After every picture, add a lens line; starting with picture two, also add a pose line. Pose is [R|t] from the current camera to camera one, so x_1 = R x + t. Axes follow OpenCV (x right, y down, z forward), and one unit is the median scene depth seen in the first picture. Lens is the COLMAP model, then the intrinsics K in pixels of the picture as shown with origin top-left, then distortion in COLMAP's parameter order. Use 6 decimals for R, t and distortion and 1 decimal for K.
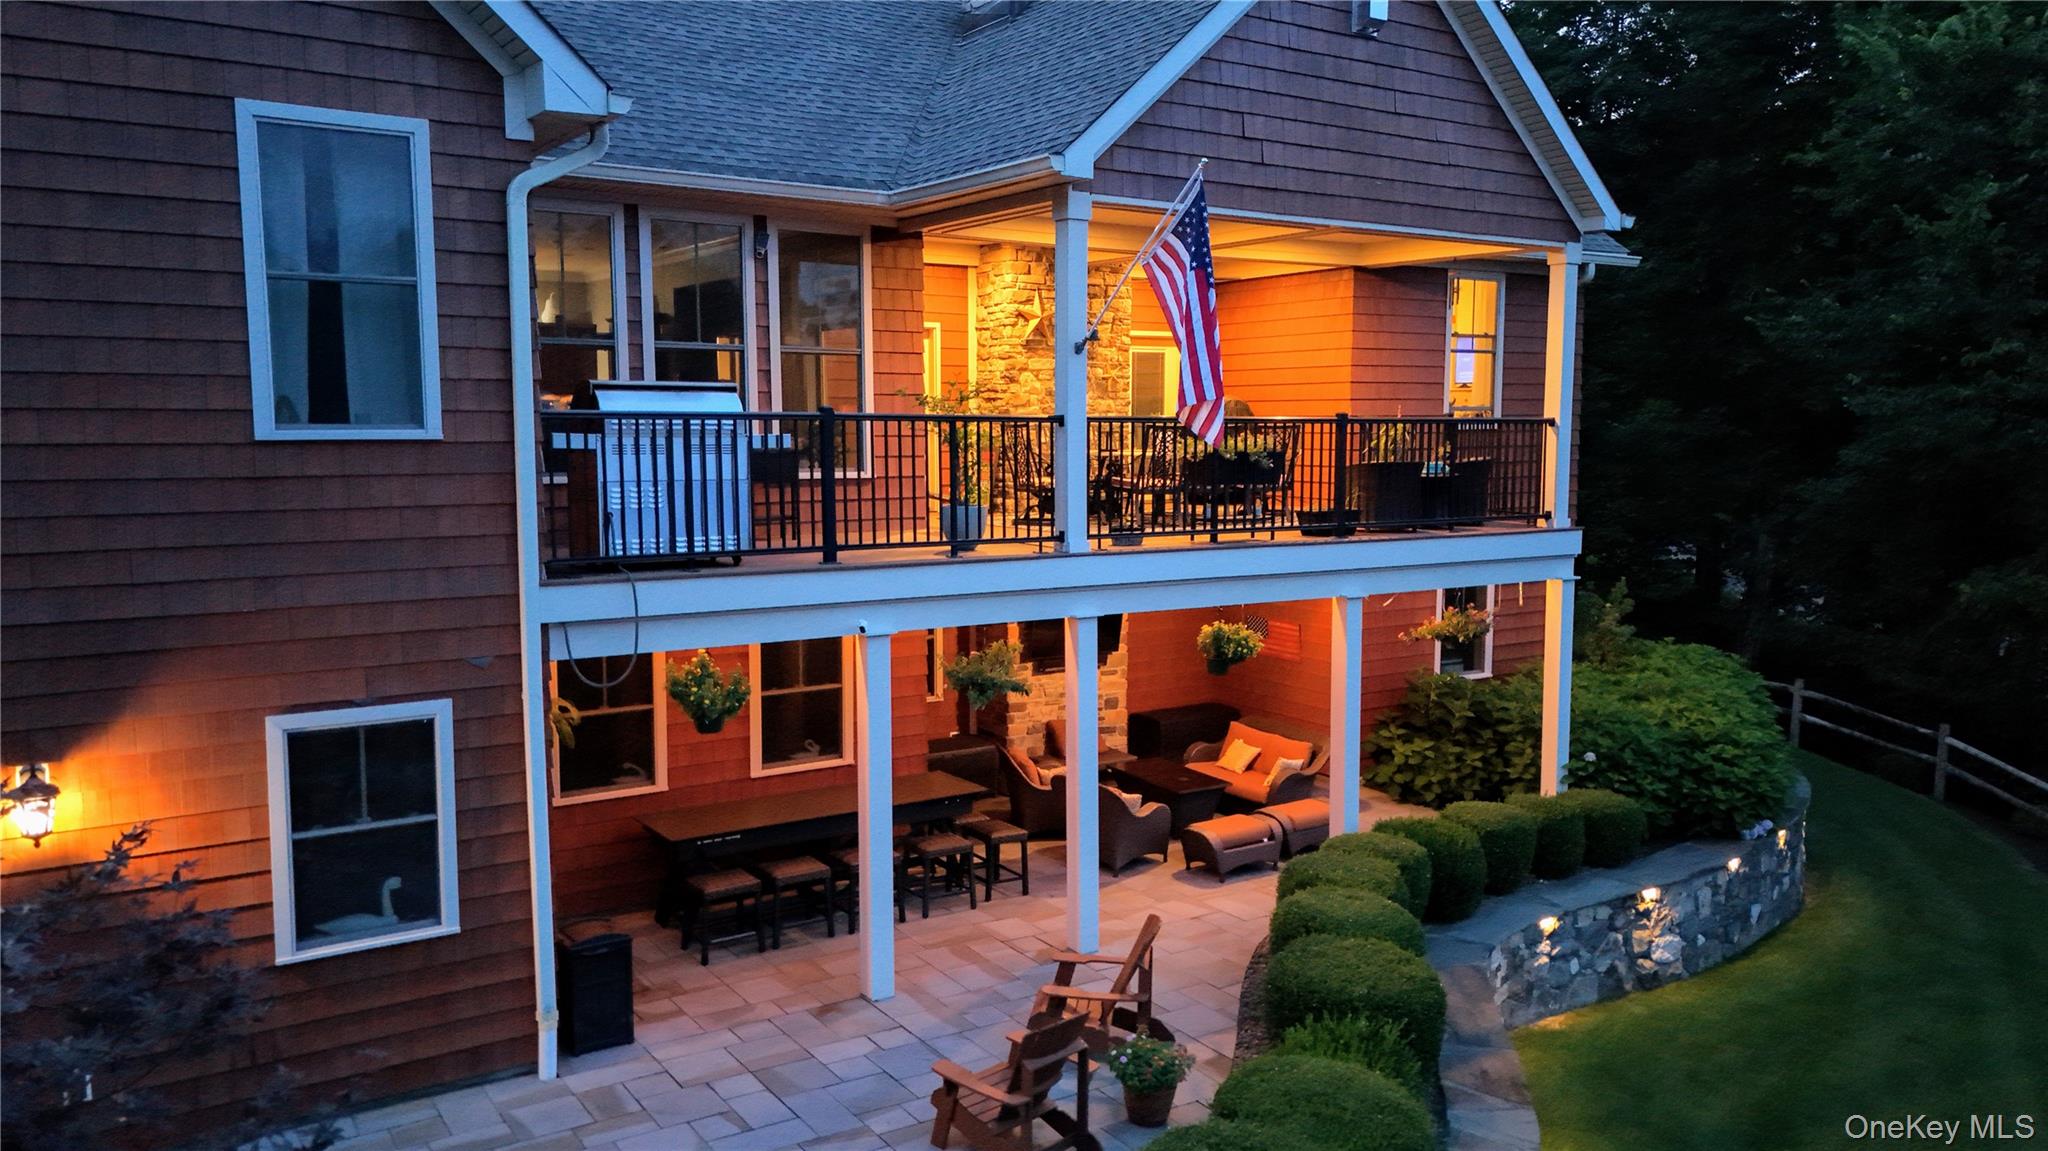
lens RADIAL K [[1501.1, 0, 1021.8], [0, 1501.1, 564.1], [0, 0, 1]] dist [0.079524, -0.074520]
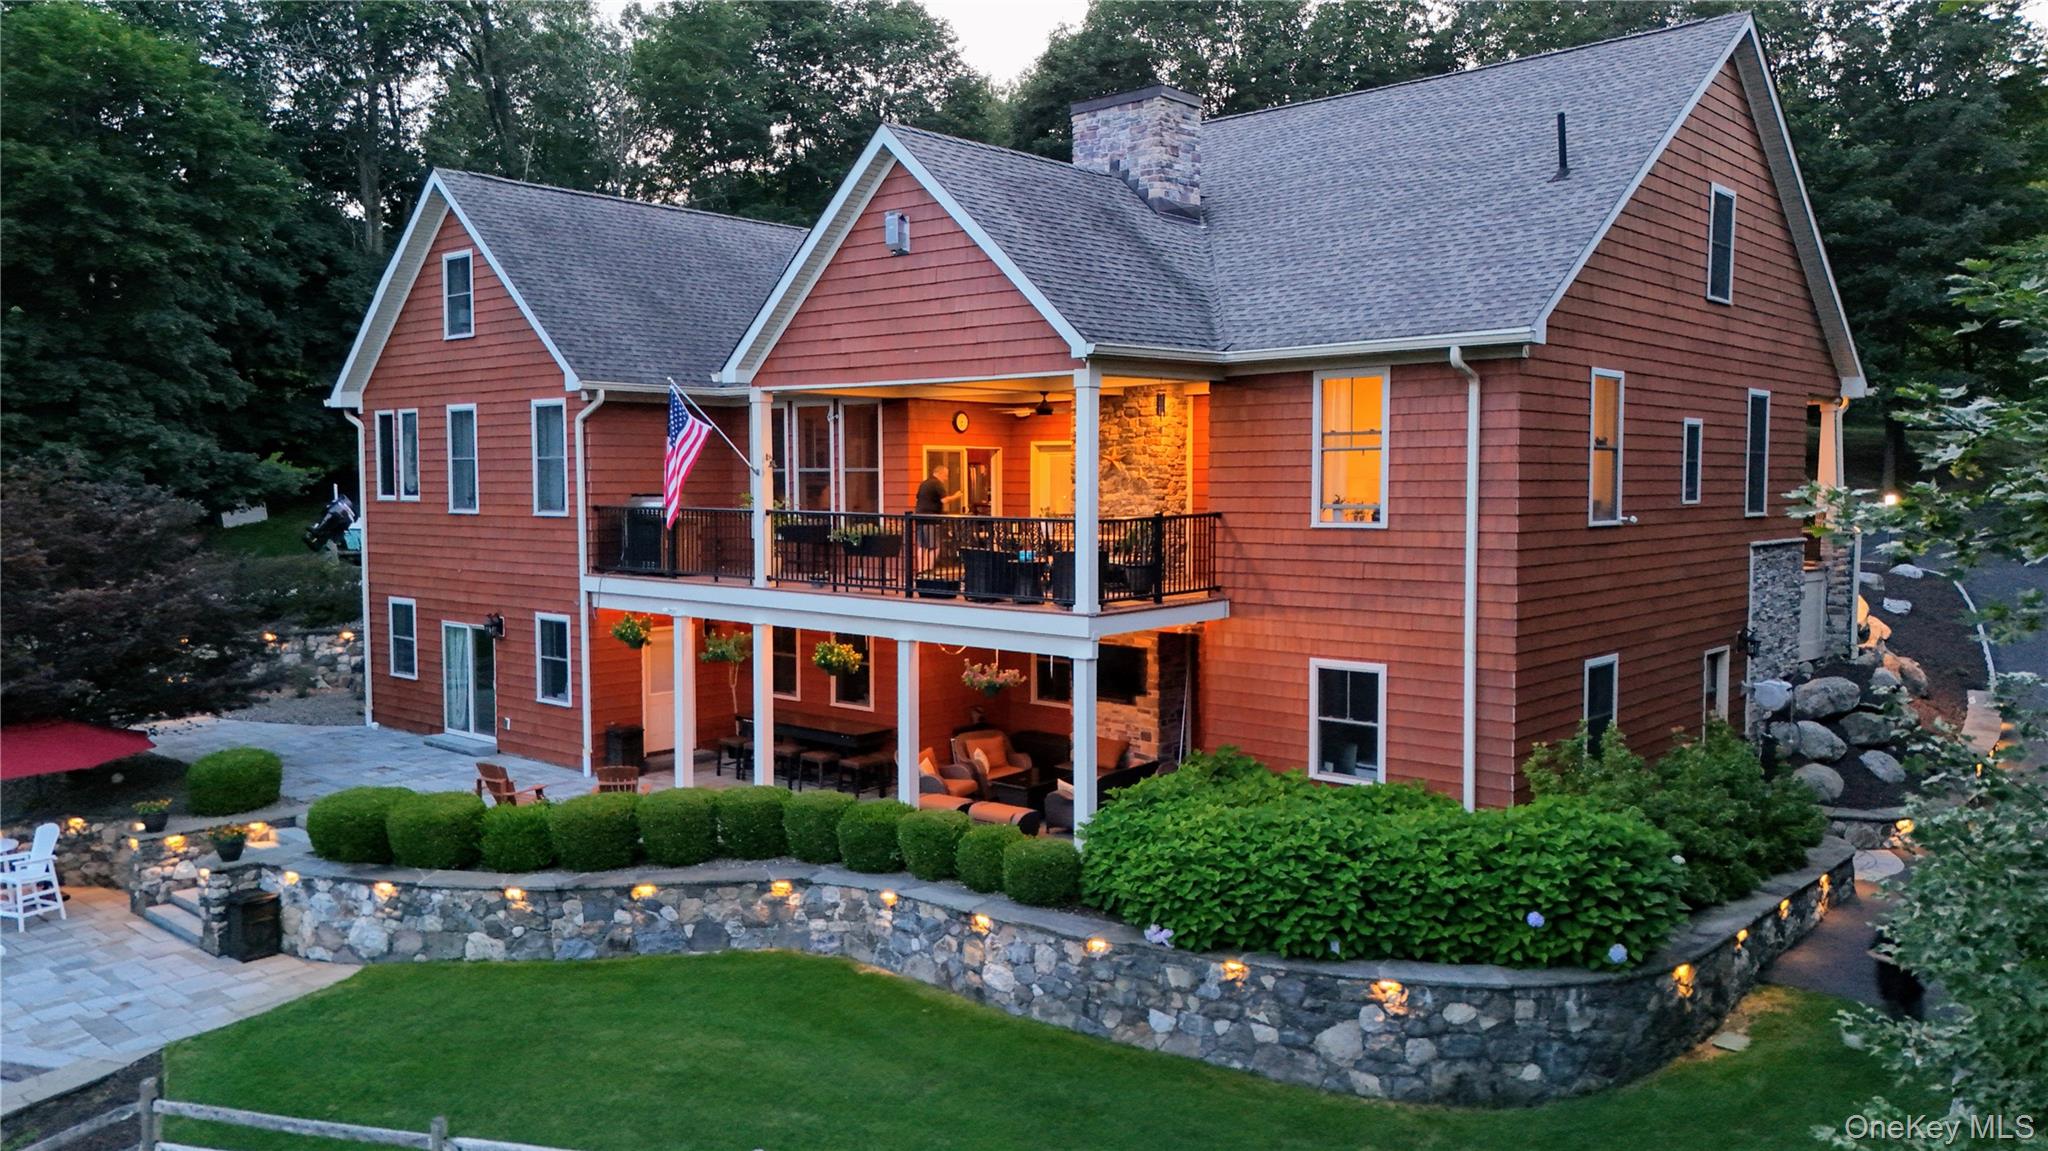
lens RADIAL K [[1501.1, 0, 1021.4], [0, 1501.1, 560.3], [0, 0, 1]] dist [0.079524, -0.074520]
pose [[0.260603, 0.050830, -0.964107, 1.587505], [-0.090534, 0.995499, 0.028014, -0.101790], [0.961192, 0.079985, 0.264032, 0.718494]]
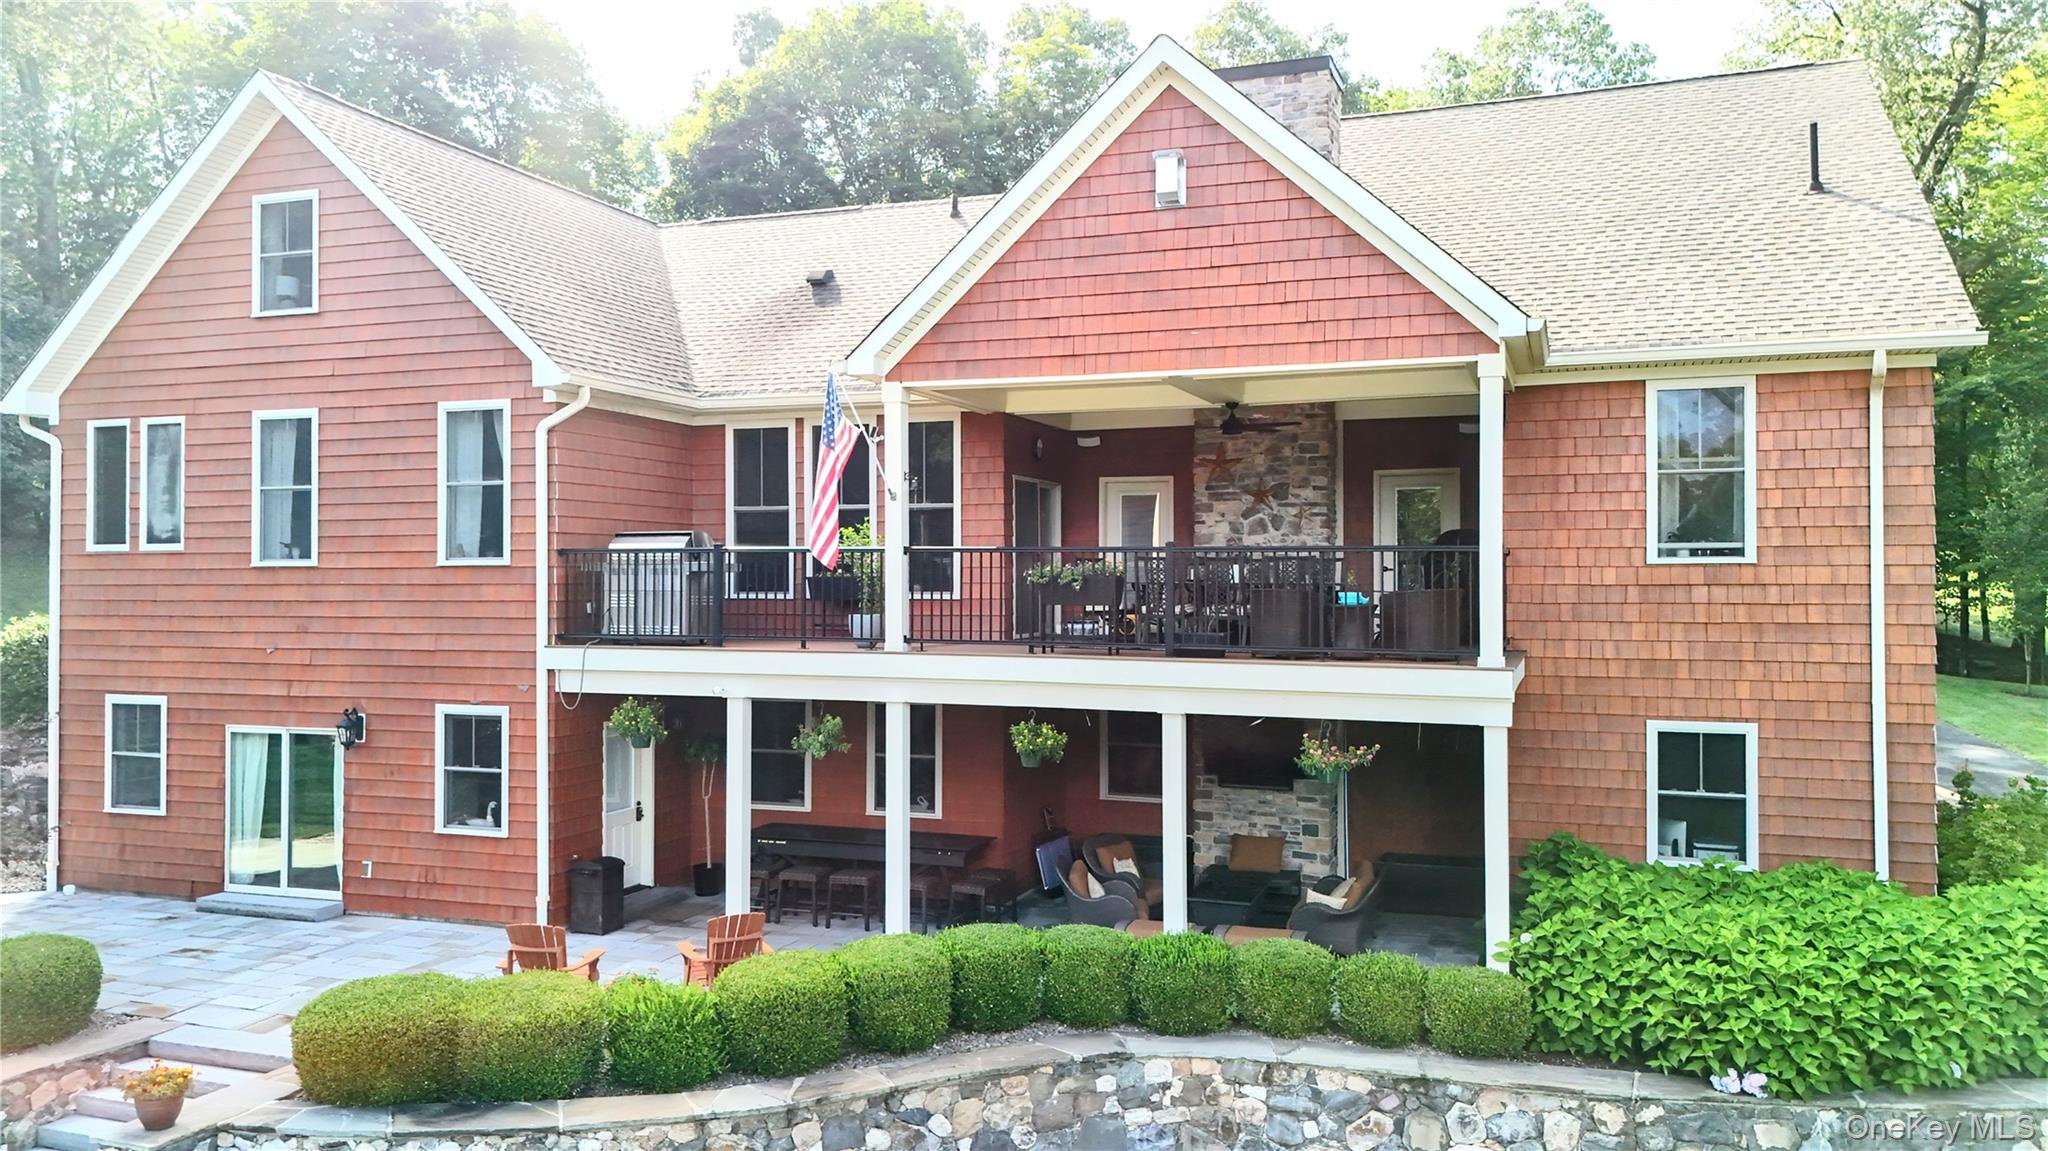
lens RADIAL K [[1501.1, 0, 1024.3], [0, 1501.1, 564.3], [0, 0, 1]] dist [0.079524, -0.074520]
pose [[0.594052, -0.011342, -0.804347, 1.003178], [-0.076975, 0.994511, -0.070873, -0.000203], [0.800735, 0.104017, 0.589918, 0.273428]]
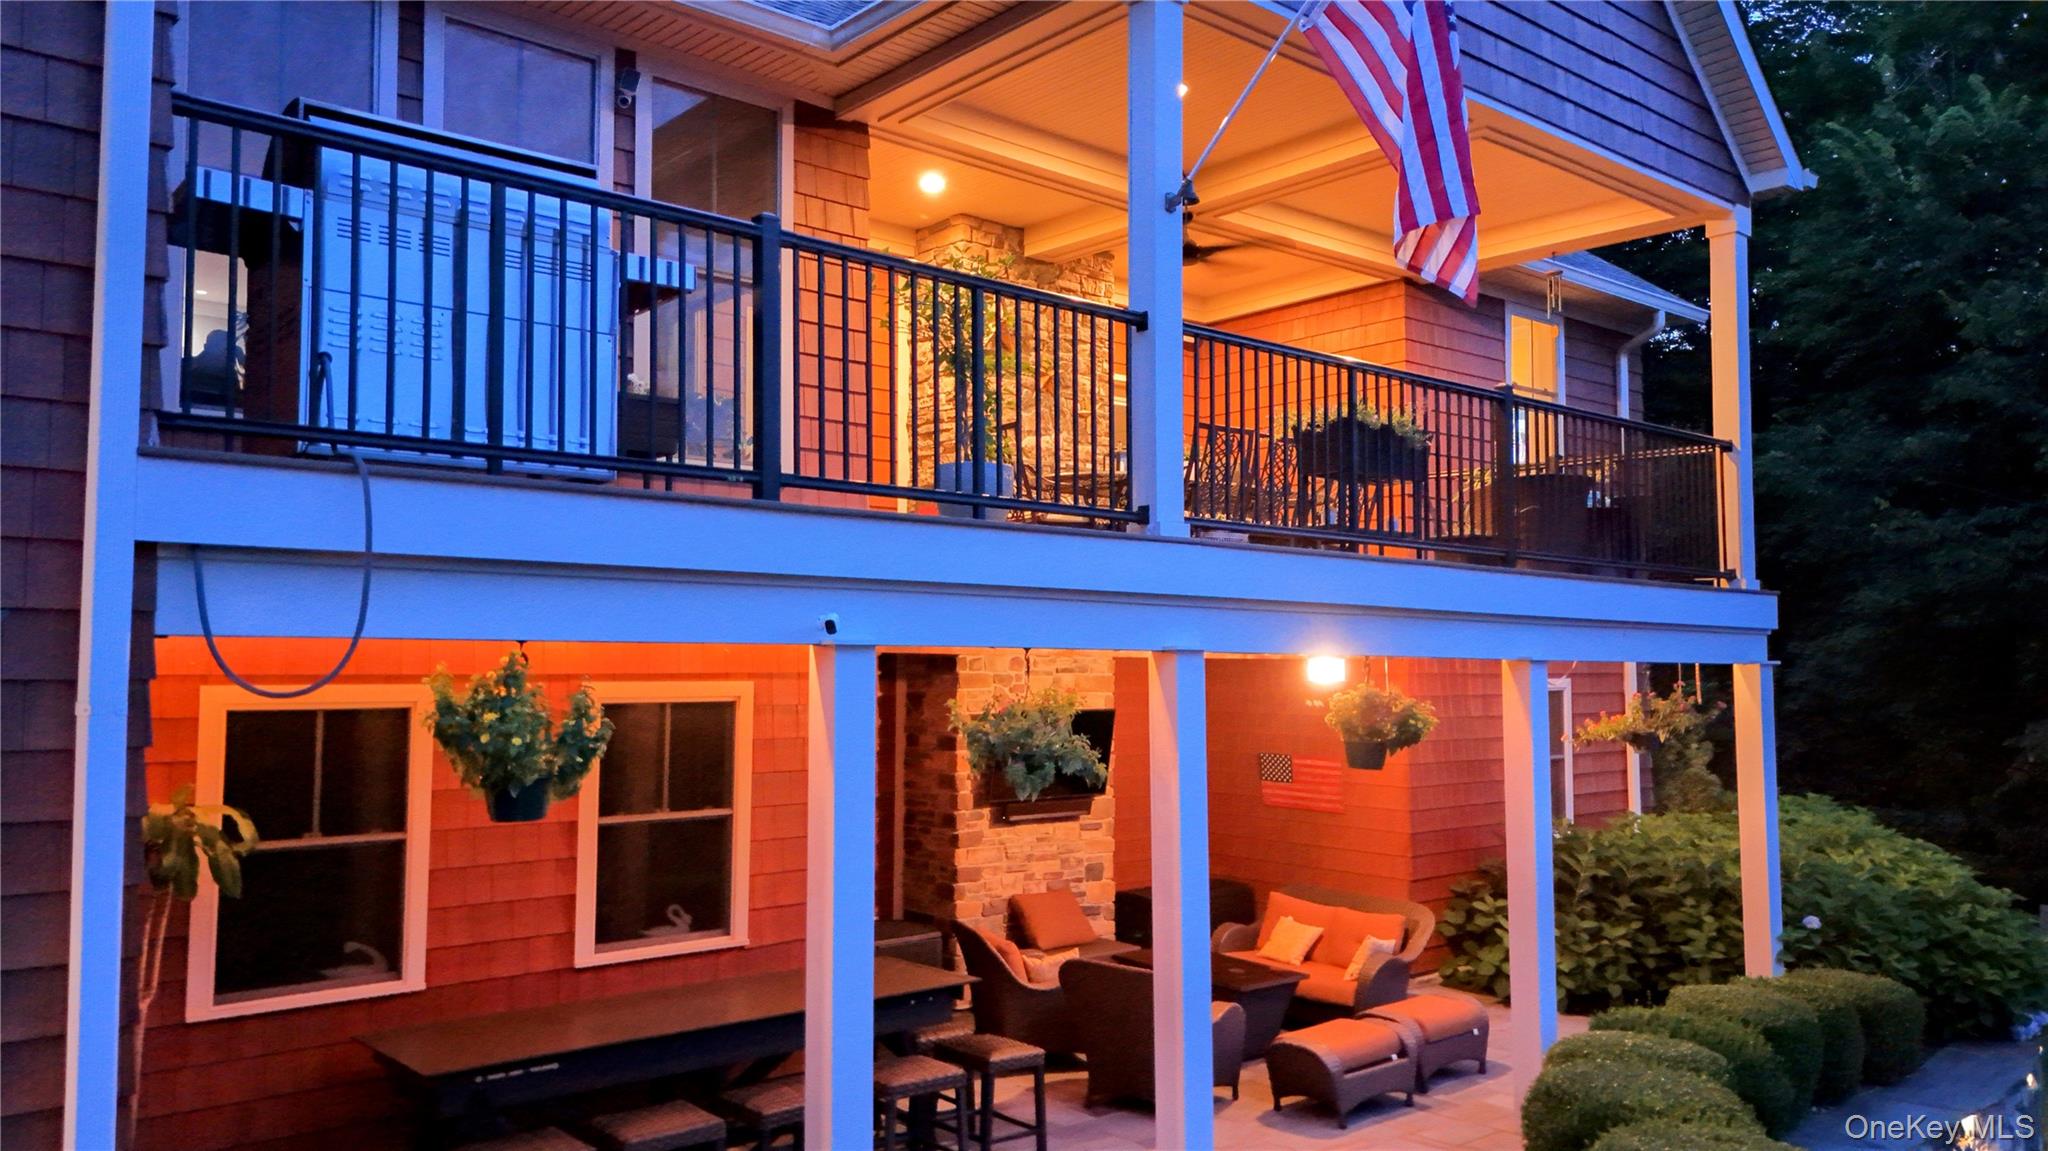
lens RADIAL K [[1501.1, 0, 1021.0], [0, 1501.1, 564.1], [0, 0, 1]] dist [0.079524, -0.074520]
pose [[0.991981, 0.010177, 0.125979, -0.083182], [0.010679, 0.986439, -0.163779, 0.084742], [-0.125937, 0.163811, 0.978420, 0.373837]]
